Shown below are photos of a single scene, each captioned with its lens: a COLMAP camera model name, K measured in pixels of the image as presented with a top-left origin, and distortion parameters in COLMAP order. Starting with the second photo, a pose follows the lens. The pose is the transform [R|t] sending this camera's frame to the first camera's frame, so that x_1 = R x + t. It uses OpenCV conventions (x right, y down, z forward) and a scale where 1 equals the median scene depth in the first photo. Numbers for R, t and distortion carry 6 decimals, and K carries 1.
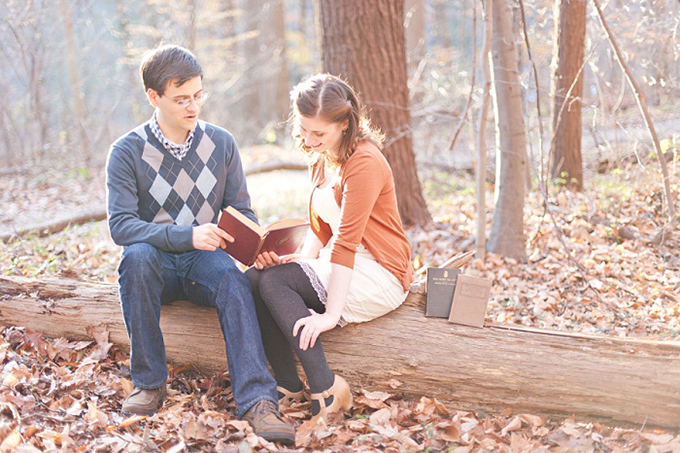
lens RADIAL K [[1012.9, 0, 341.0], [0, 1012.9, 226.1], [0, 0, 1]] dist [-0.022530, 0.000000]
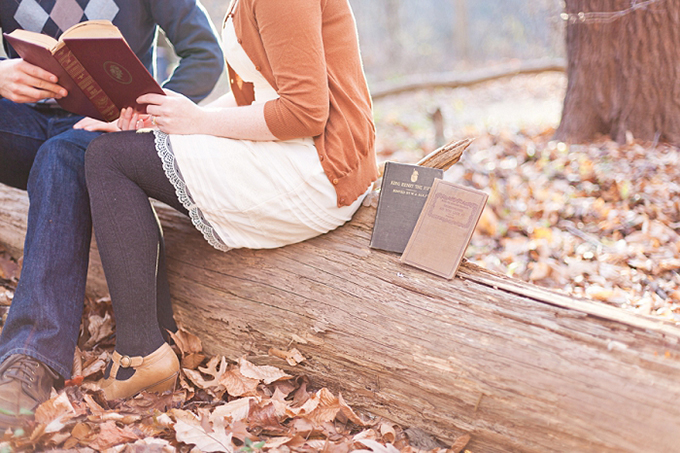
lens RADIAL K [[1012.9, 0, 339.8], [0, 1012.9, 226.5], [0, 0, 1]] dist [-0.022530, 0.000000]
pose [[0.906448, 0.098618, -0.410641, 0.306738], [-0.072915, 0.994296, 0.077833, 0.035720], [0.415975, -0.040609, 0.908469, 0.496219]]
